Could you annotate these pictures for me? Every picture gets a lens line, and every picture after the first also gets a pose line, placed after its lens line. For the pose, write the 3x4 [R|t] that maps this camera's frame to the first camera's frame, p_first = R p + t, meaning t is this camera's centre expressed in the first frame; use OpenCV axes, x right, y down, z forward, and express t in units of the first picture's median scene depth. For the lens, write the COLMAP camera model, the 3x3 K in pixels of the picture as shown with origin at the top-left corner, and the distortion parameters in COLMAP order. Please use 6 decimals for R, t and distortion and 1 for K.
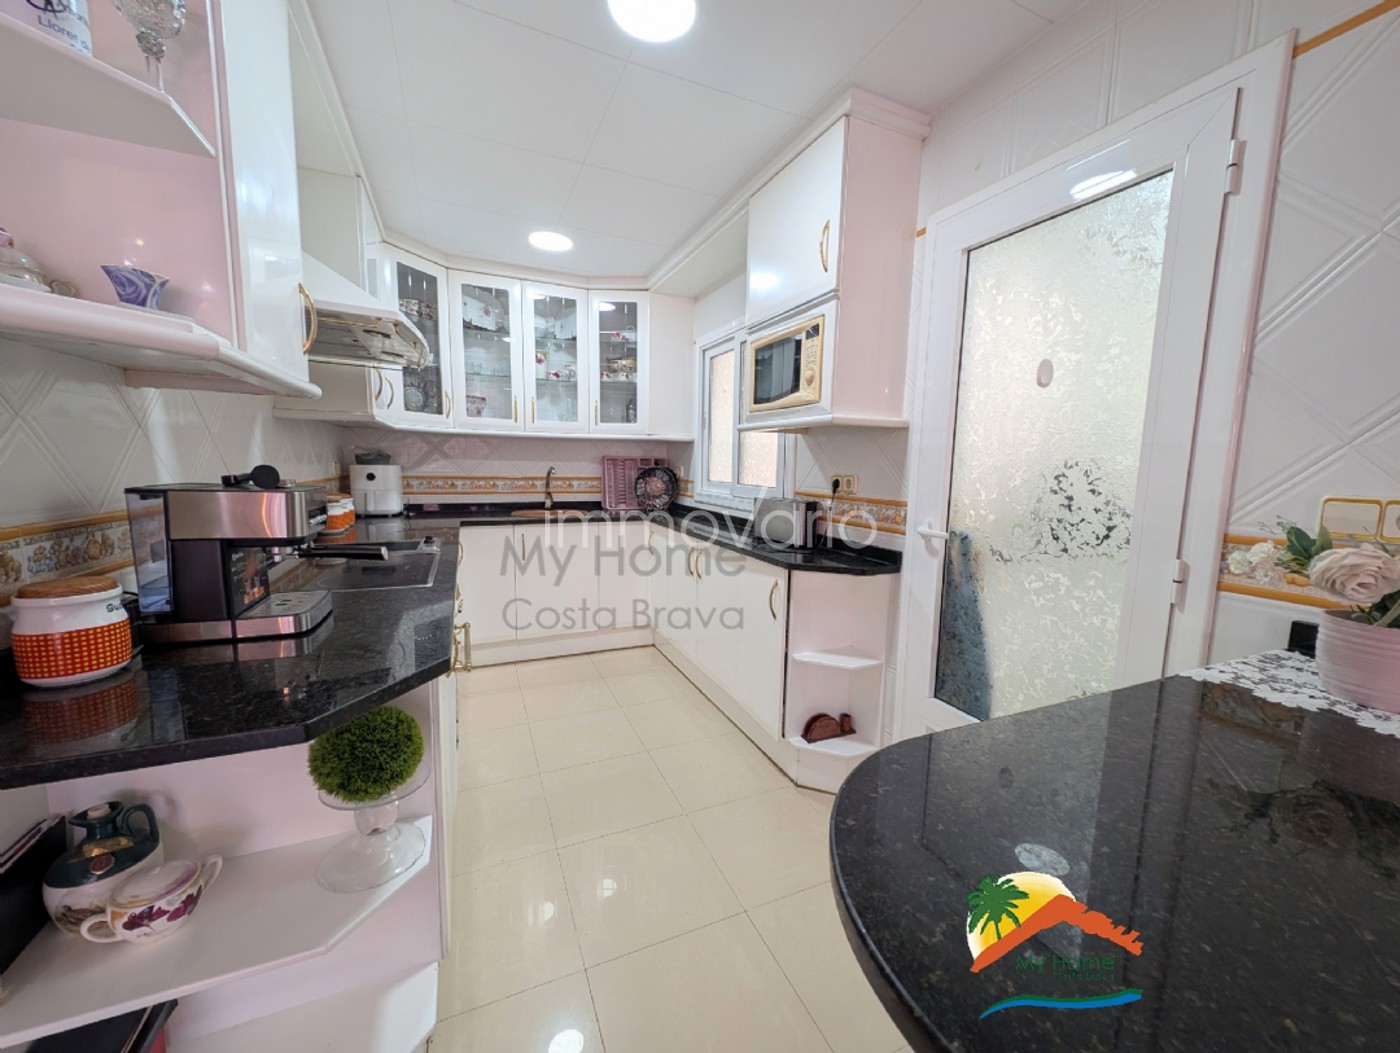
lens RADIAL K [[523.8, 0, 706.2], [0, 523.8, 529.4], [0, 0, 1]] dist [0.010238, -0.001605]
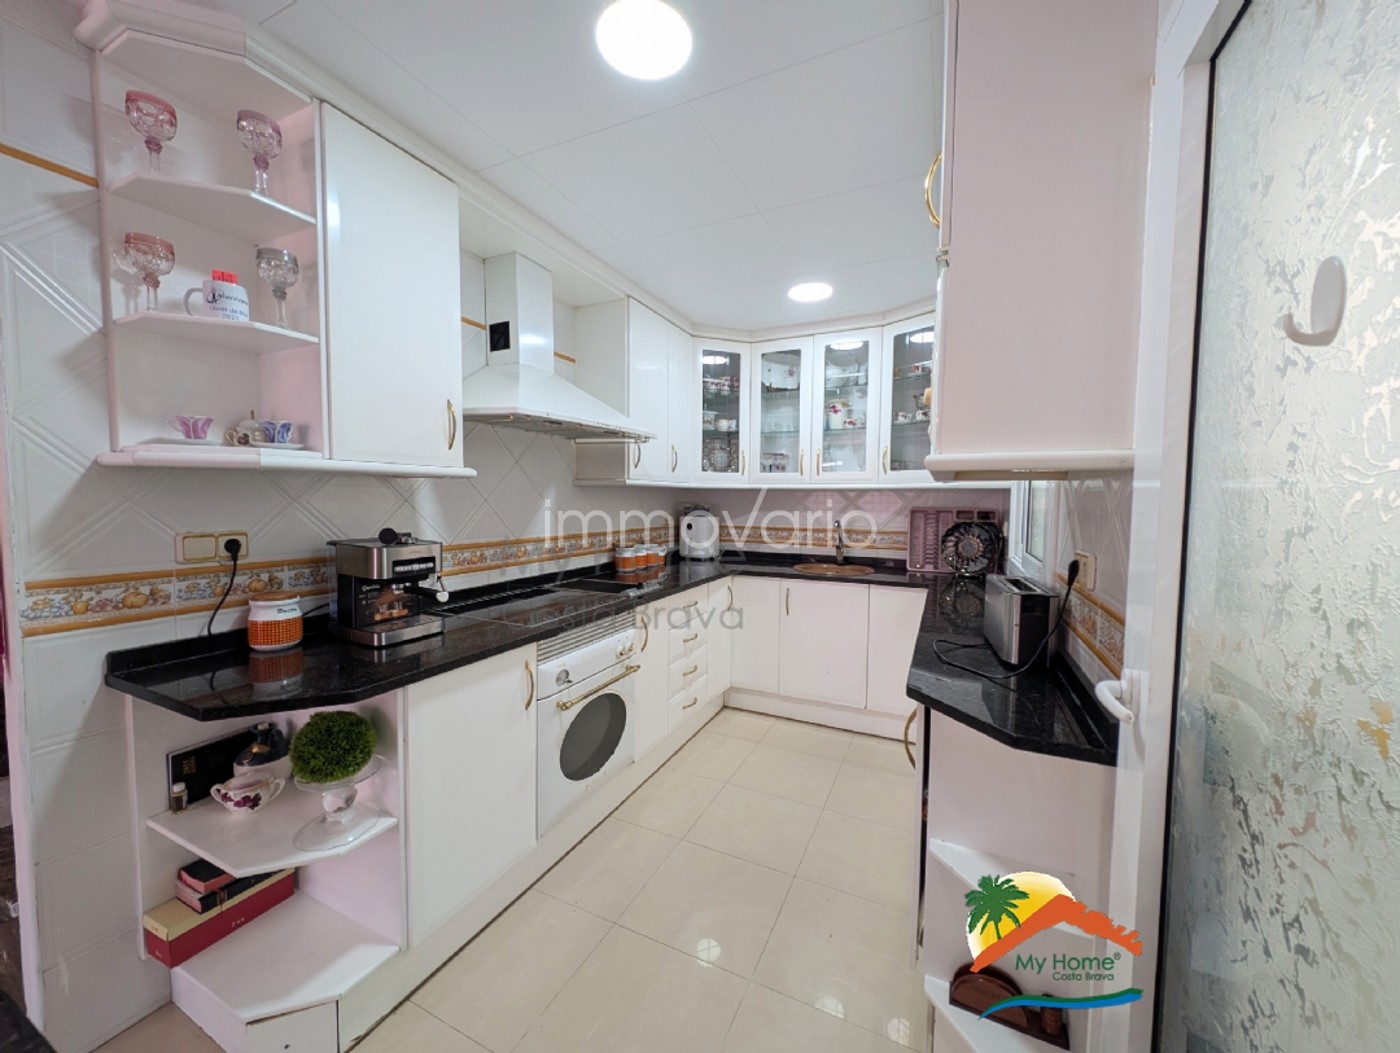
lens RADIAL K [[523.8, 0, 704.8], [0, 523.8, 530.4], [0, 0, 1]] dist [0.010238, -0.001605]
pose [[0.652741, 0.034074, -0.756814, 0.288759], [-0.094384, 0.994862, -0.036614, -0.047856], [0.751678, 0.095331, 0.652604, 0.227416]]
